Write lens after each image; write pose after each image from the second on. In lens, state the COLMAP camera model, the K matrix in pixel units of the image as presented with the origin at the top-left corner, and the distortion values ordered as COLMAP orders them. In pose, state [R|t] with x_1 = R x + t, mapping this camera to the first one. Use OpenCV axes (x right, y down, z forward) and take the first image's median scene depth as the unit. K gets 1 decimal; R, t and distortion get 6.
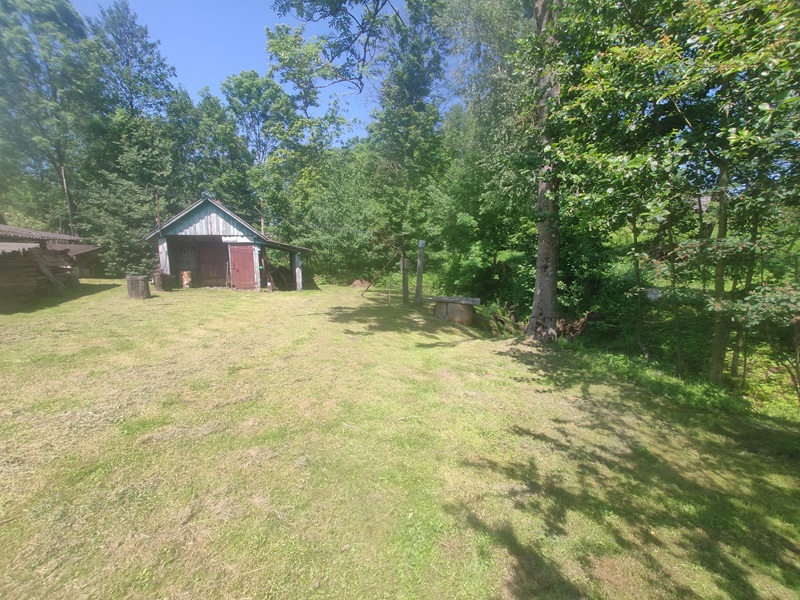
lens RADIAL K [[352.8, 0, 400.0], [0, 352.8, 305.7], [0, 0, 1]] dist [-0.021444, 0.009549]
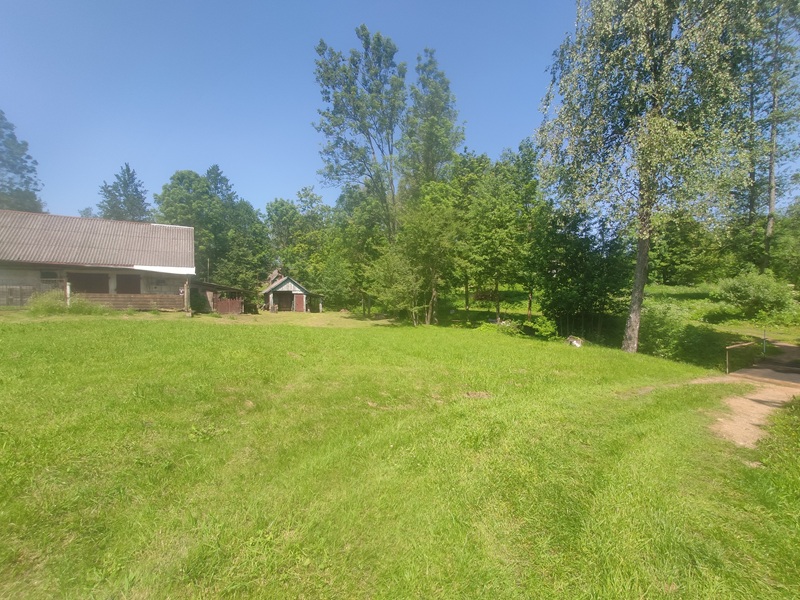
lens RADIAL K [[352.8, 0, 400.0], [0, 352.8, 305.7], [0, 0, 1]] dist [-0.021444, 0.009549]
pose [[0.993073, 0.002643, 0.117473, -0.023229], [0.009463, 0.994701, -0.102378, 0.137673], [-0.117121, 0.102781, 0.987785, -1.249389]]
